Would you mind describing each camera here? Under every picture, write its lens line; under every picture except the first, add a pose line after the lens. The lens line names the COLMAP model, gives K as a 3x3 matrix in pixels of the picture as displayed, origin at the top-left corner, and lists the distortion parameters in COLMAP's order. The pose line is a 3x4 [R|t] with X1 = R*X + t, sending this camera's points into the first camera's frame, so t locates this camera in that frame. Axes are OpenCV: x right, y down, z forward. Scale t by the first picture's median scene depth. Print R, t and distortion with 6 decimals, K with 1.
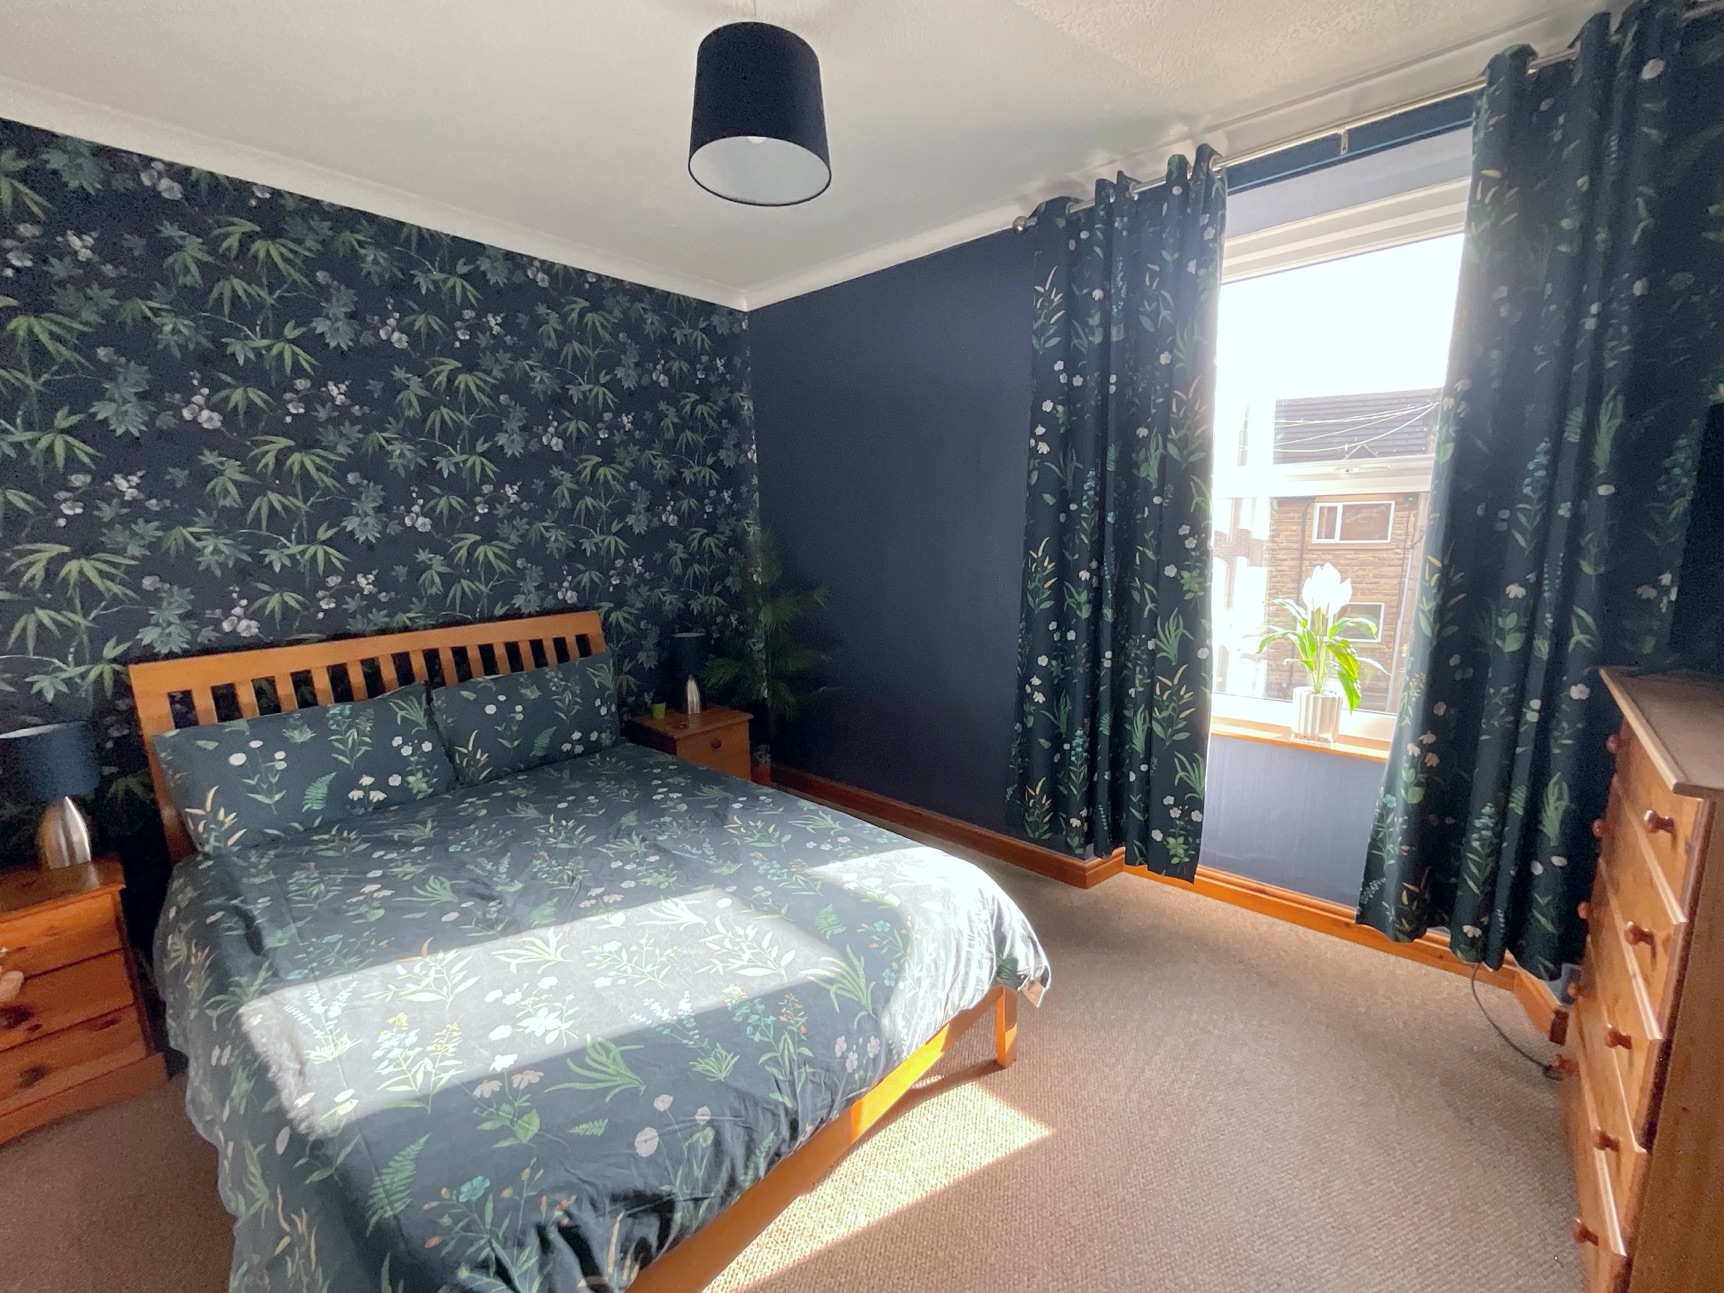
lens RADIAL K [[698.4, 0, 857.5], [0, 698.4, 644.4], [0, 0, 1]] dist [0.006618, -0.002364]
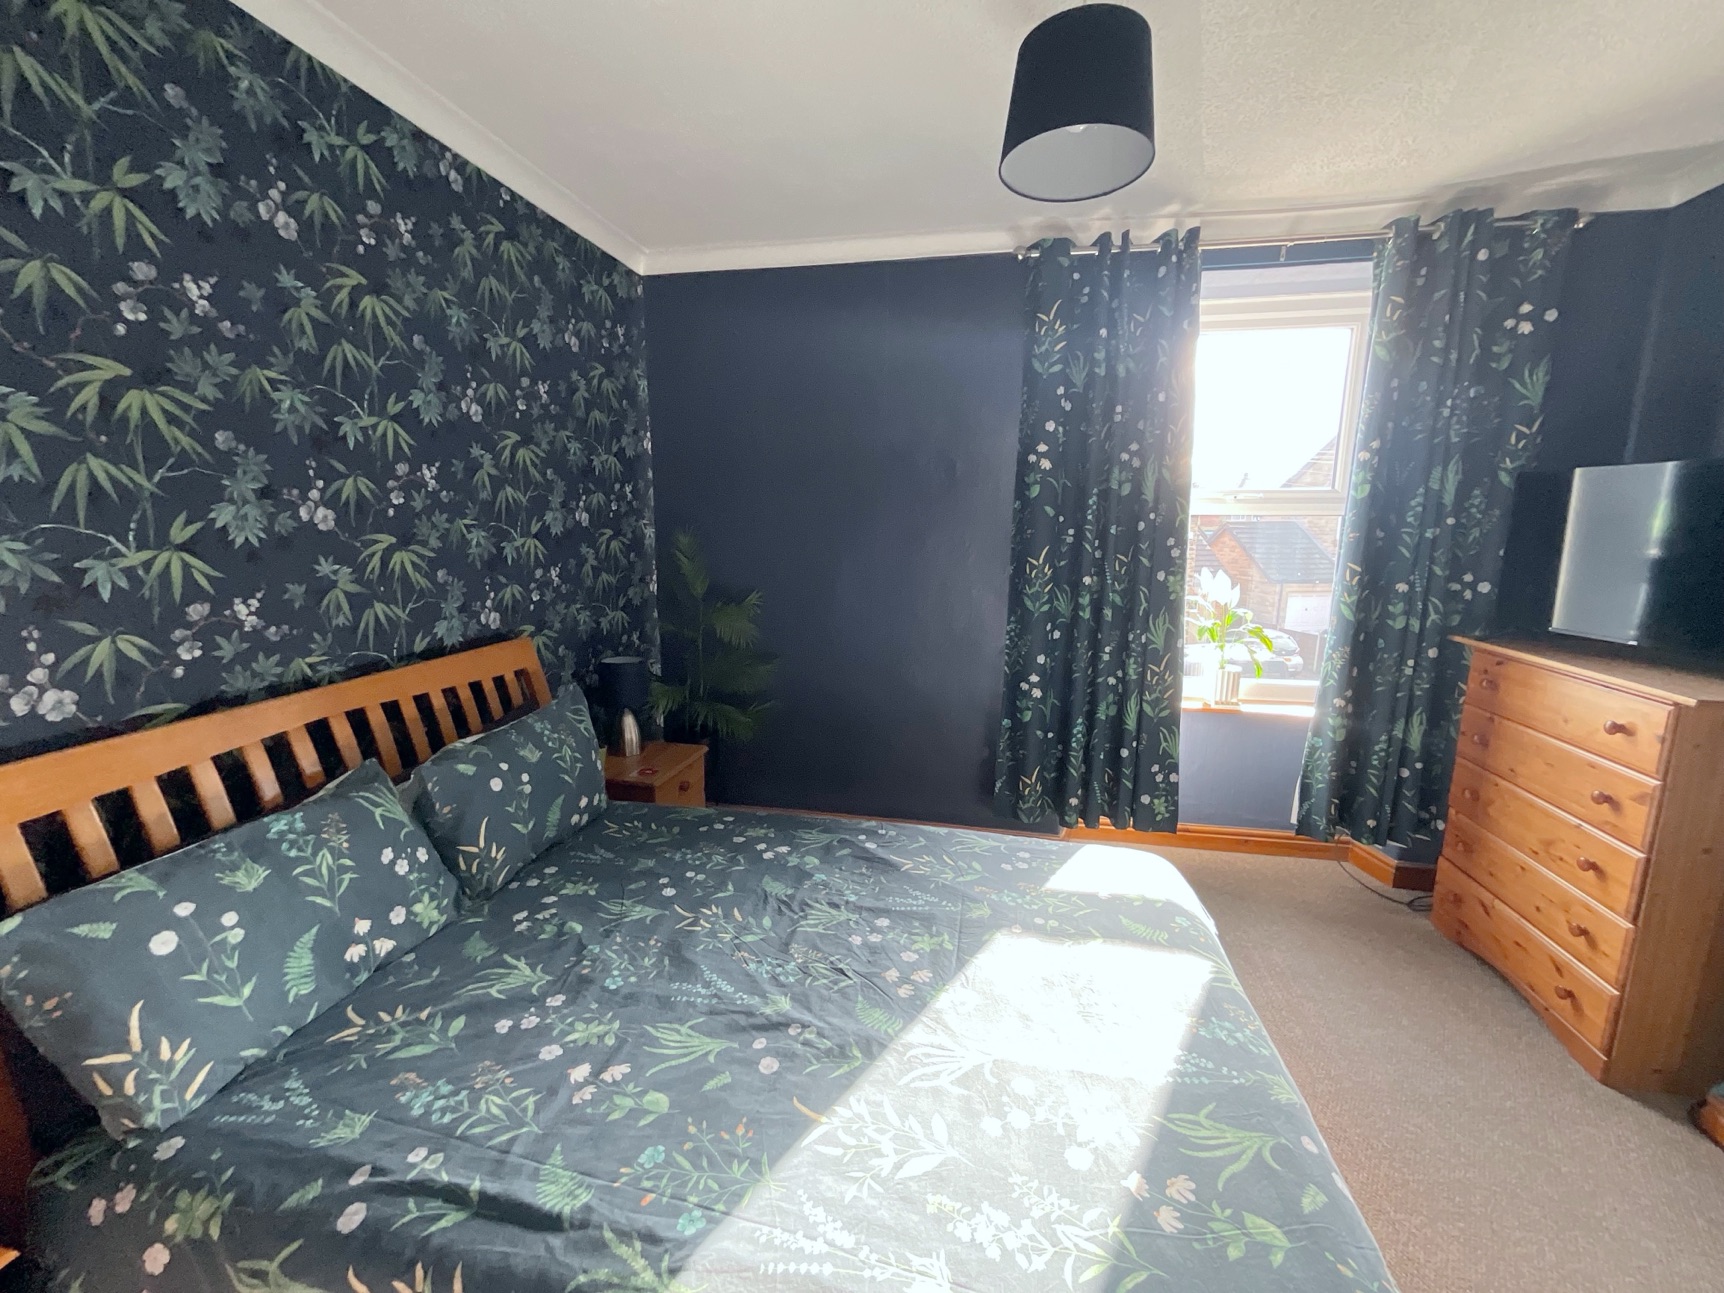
lens RADIAL K [[698.4, 0, 863.6], [0, 698.4, 645.5], [0, 0, 1]] dist [0.006618, -0.002364]
pose [[0.866118, -0.063436, 0.495797, -0.587651], [0.063475, 0.997842, 0.016784, -0.038422], [-0.495792, 0.016934, 0.868276, 0.217454]]
